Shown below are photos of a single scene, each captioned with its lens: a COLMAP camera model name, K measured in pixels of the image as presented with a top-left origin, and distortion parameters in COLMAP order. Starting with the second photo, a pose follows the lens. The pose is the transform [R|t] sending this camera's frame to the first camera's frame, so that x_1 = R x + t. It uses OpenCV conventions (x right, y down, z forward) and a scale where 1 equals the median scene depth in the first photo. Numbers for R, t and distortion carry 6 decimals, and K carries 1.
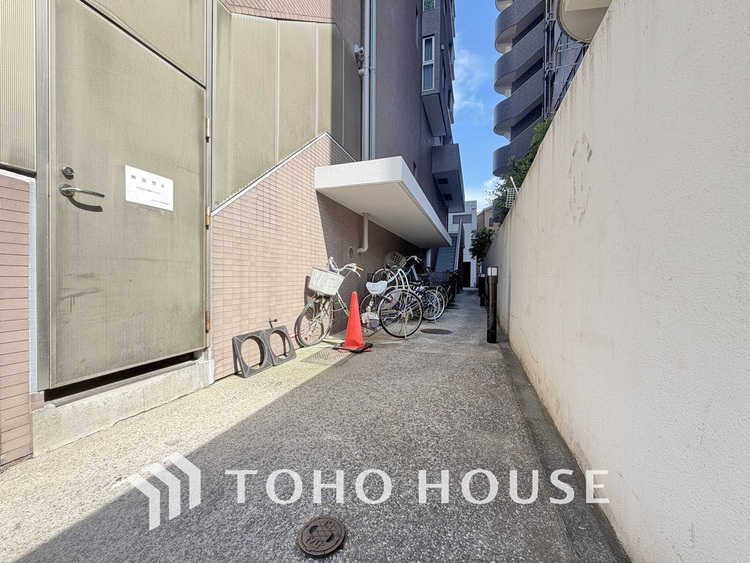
lens RADIAL K [[302.0, 0, 375.0], [0, 302.0, 281.5], [0, 0, 1]] dist [0.002776, 0.000345]
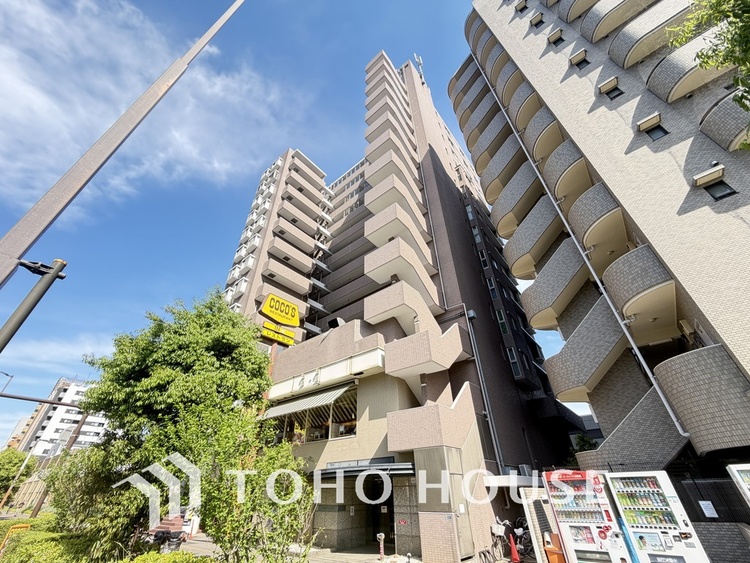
lens RADIAL K [[302.0, 0, 375.0], [0, 302.0, 281.5], [0, 0, 1]] dist [0.002776, 0.000345]
pose [[0.928812, -0.235429, -0.286150, 0.108643], [0.019509, 0.802224, -0.596705, -0.177107], [0.370038, 0.548644, 0.749708, -2.591551]]
